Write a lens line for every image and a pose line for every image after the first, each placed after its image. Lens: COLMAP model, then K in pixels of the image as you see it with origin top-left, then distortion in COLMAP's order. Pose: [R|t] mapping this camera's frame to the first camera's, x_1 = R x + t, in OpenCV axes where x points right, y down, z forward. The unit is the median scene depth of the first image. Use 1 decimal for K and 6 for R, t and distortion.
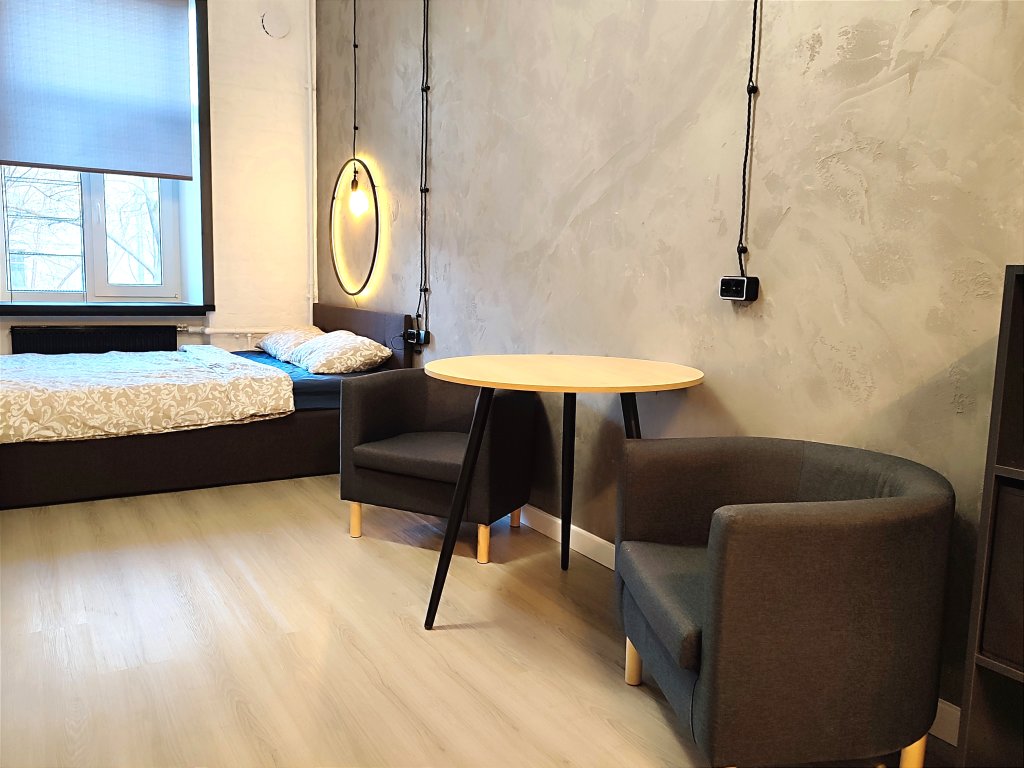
lens RADIAL K [[803.0, 0, 510.9], [0, 803.0, 386.6], [0, 0, 1]] dist [0.006826, 0.003461]
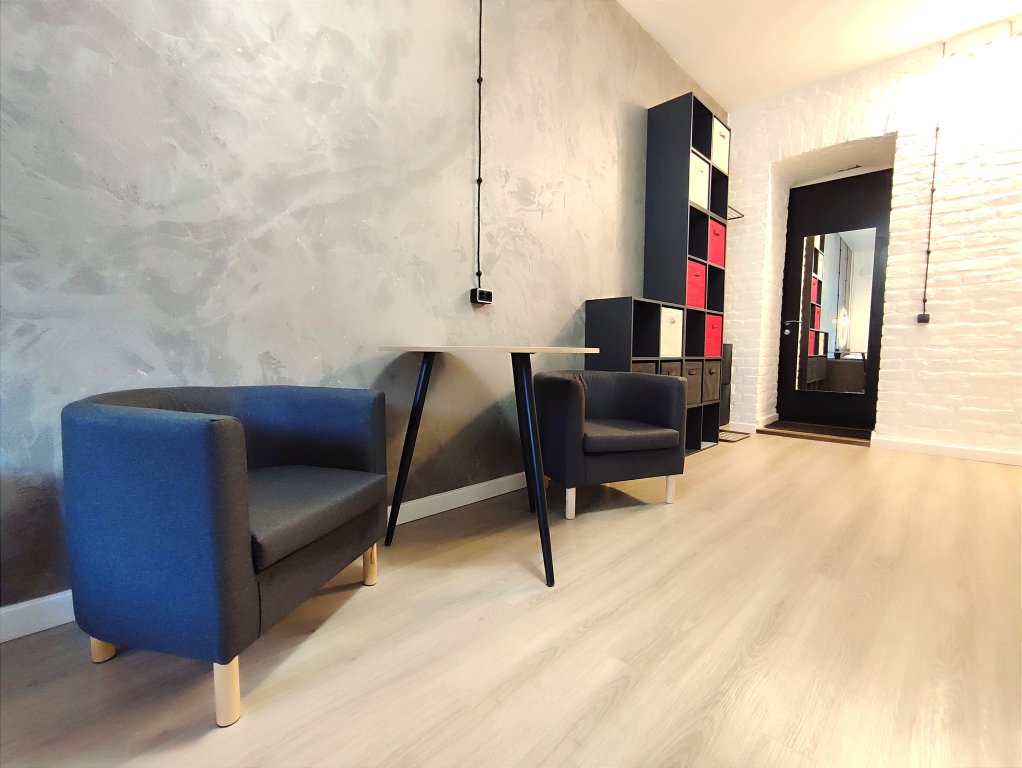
lens RADIAL K [[472.8, 0, 509.1], [0, 472.8, 379.4], [0, 0, 1]] dist [-0.011020, 0.001754]
pose [[-0.255564, -0.089380, 0.962652, -0.643481], [0.115032, 0.985833, 0.122071, -0.058585], [-0.959924, 0.141933, -0.241662, 1.101269]]
